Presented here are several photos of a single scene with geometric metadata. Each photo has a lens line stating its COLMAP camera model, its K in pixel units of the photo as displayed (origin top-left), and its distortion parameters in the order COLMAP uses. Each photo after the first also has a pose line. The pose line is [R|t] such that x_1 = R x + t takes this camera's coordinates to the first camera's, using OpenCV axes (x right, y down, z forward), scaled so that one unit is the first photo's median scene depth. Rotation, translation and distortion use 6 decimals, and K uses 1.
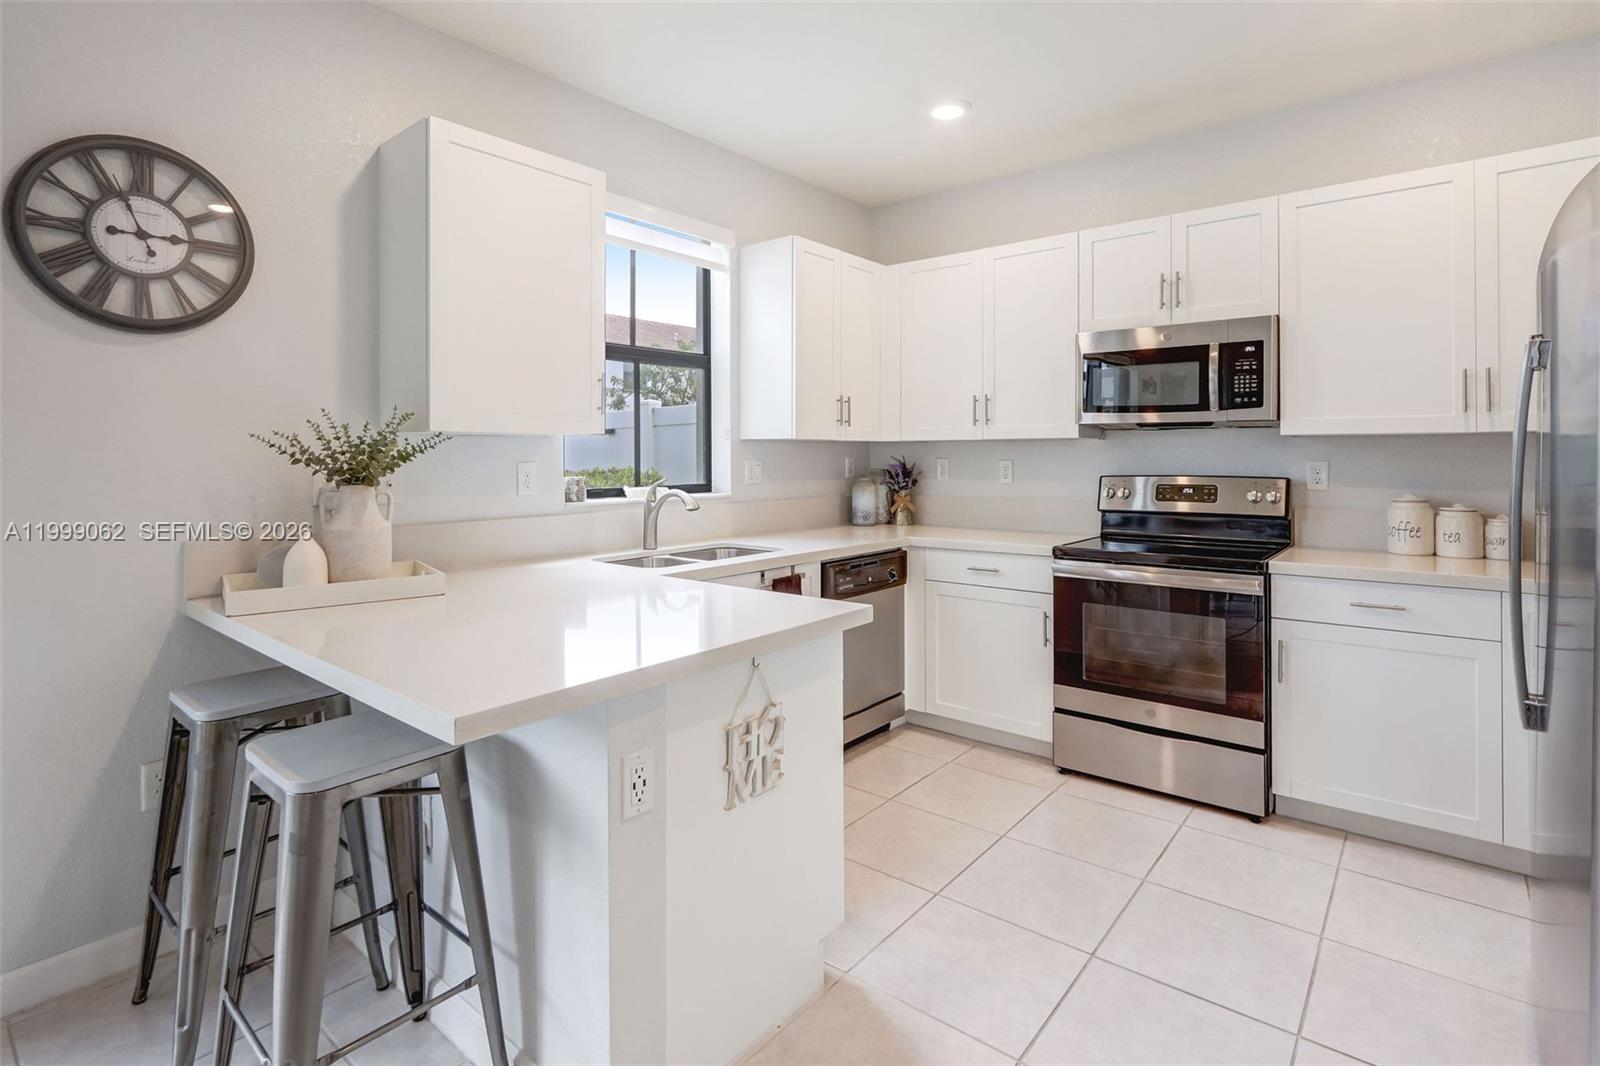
lens RADIAL K [[773.3, 0, 799.5], [0, 773.3, 468.7], [0, 0, 1]] dist [-0.016821, 0.000296]
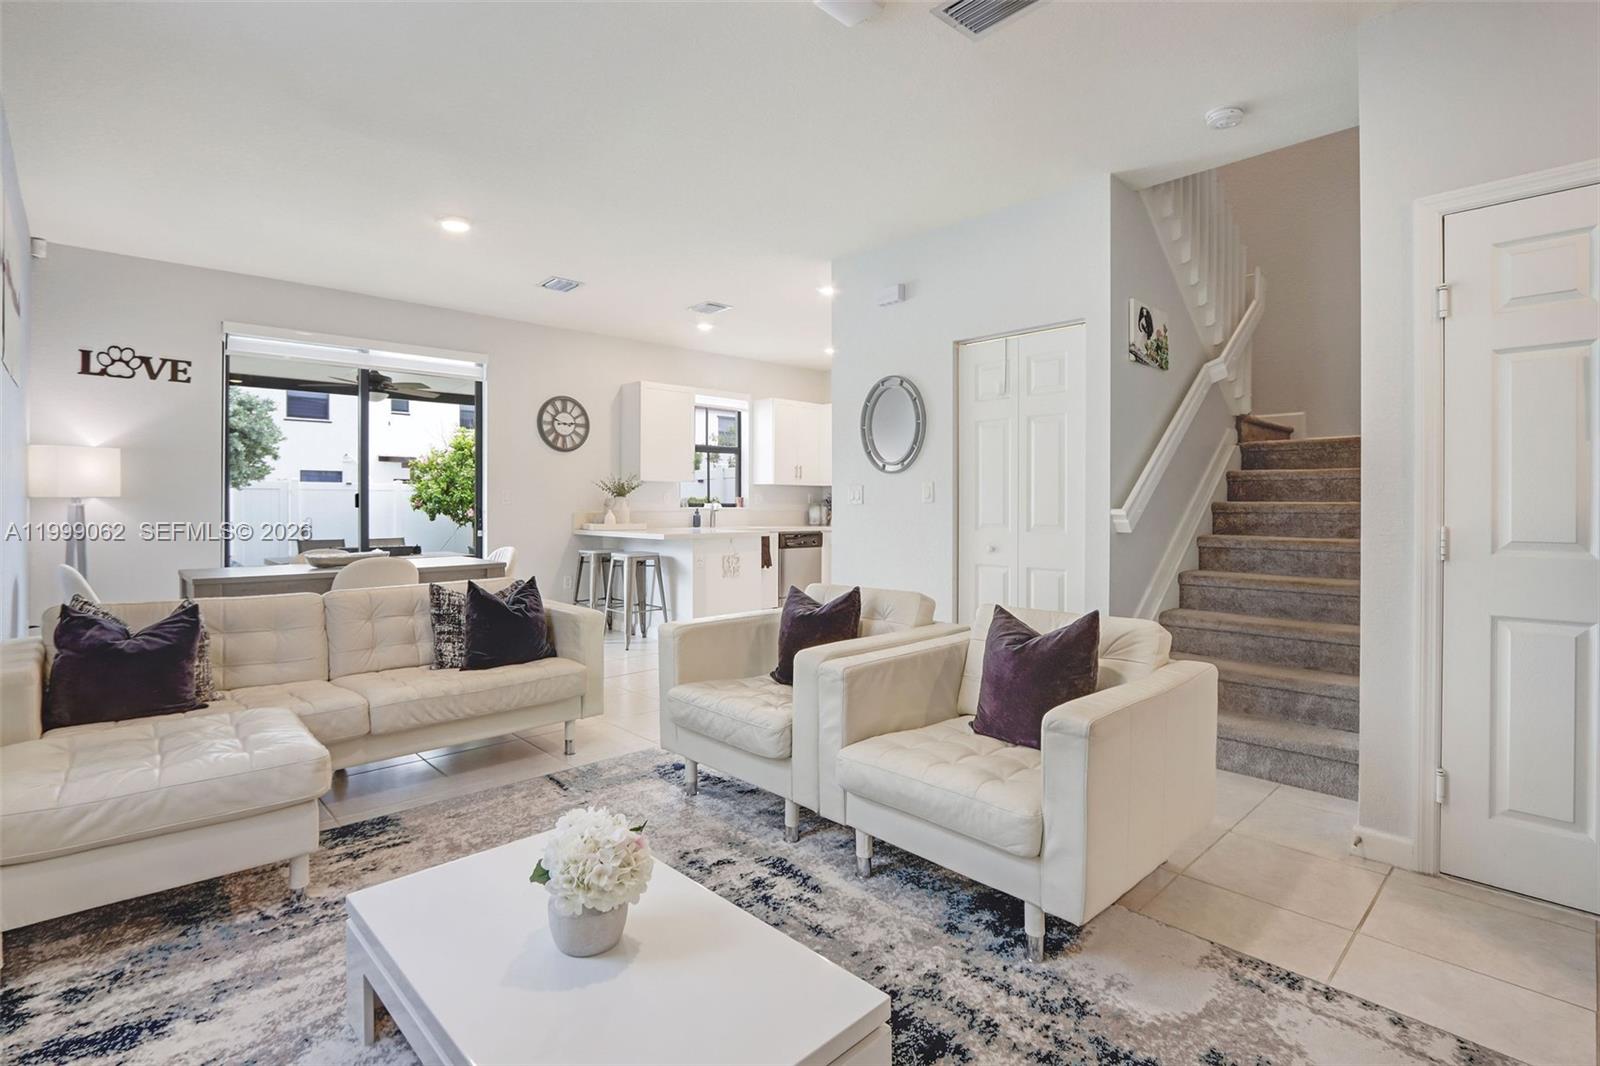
lens RADIAL K [[773.3, 0, 794.6], [0, 773.3, 517.7], [0, 0, 1]] dist [-0.016821, 0.000296]
pose [[0.991805, 0.010001, -0.127369, 0.415260], [-0.010217, 0.999947, -0.001042, 0.076169], [0.127352, 0.002335, 0.991855, -1.550242]]
